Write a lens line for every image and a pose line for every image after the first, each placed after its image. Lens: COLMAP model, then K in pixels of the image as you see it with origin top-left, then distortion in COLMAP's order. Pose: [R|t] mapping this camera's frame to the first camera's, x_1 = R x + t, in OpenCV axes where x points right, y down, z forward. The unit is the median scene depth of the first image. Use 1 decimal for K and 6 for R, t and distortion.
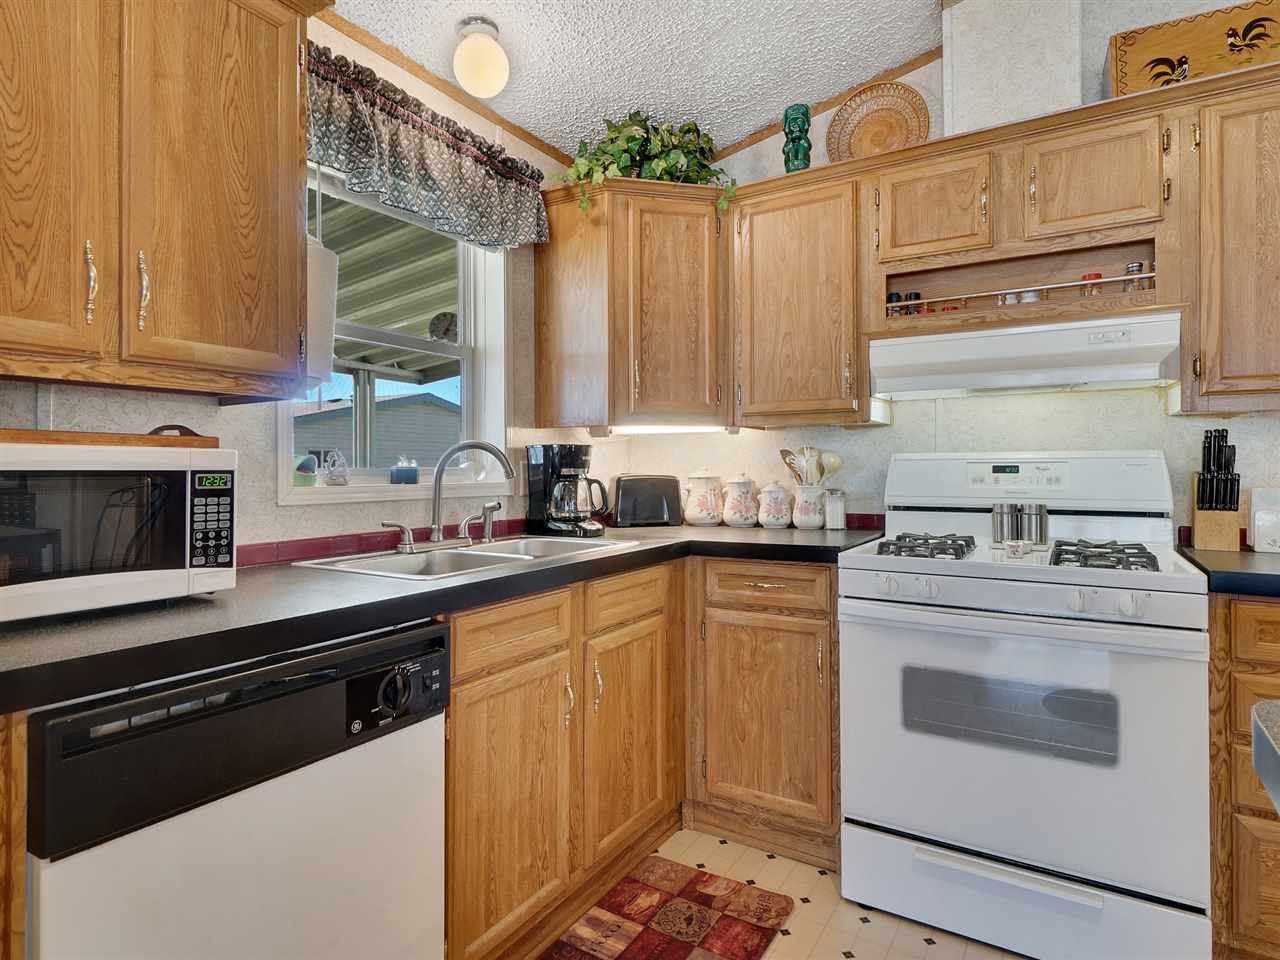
lens RADIAL K [[719.1, 0, 640.0], [0, 719.1, 480.0], [0, 0, 1]] dist [0.036131, -0.000590]
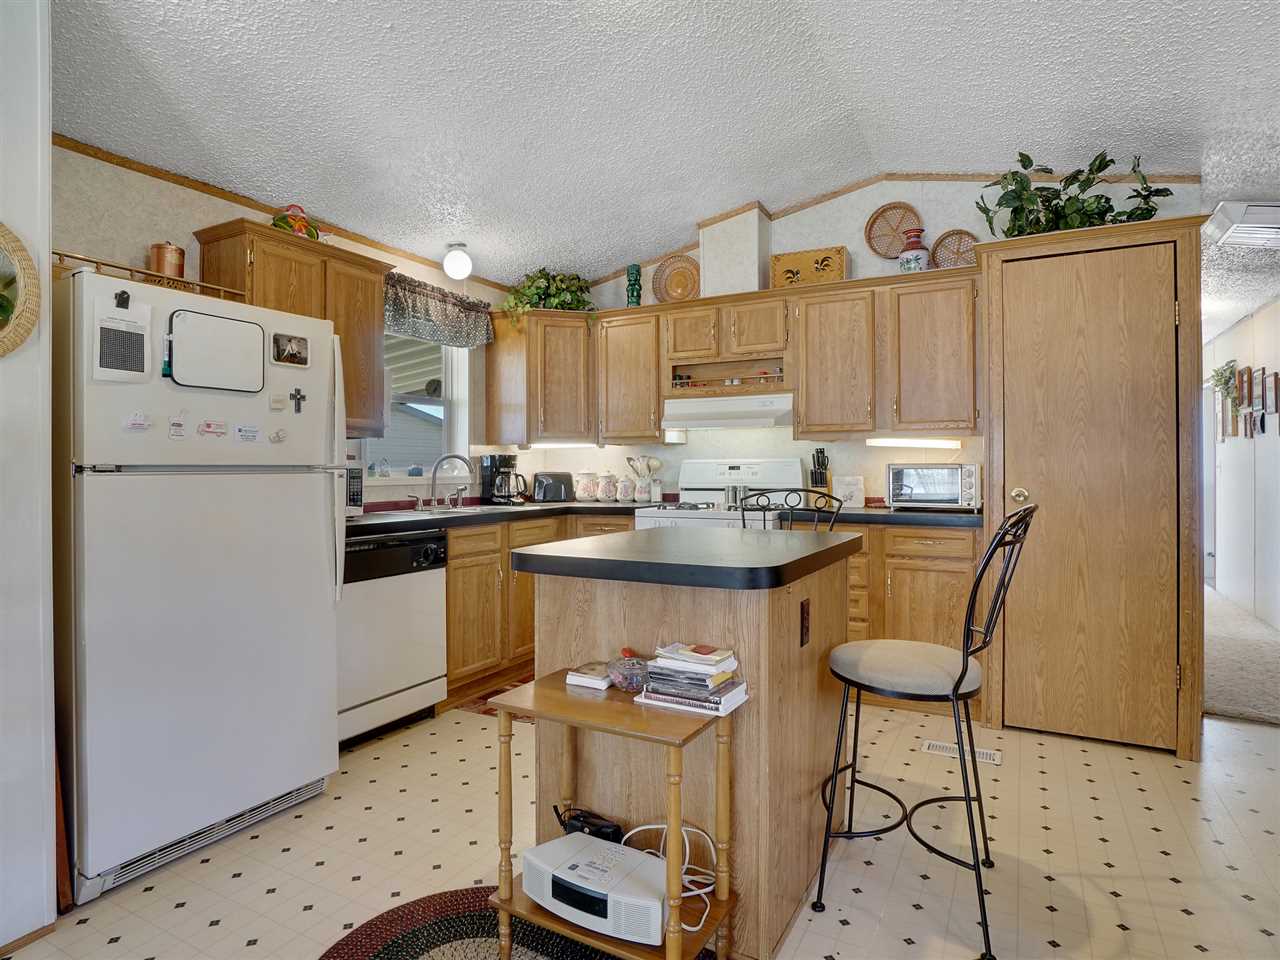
lens RADIAL K [[737.7, 0, 640.0], [0, 737.7, 480.0], [0, 0, 1]] dist [-0.022186, 0.000444]
pose [[0.998893, -0.003135, 0.046931, 0.153477], [0.003219, 0.999993, -0.001707, 0.017790], [-0.046925, 0.001856, 0.998897, -0.860684]]
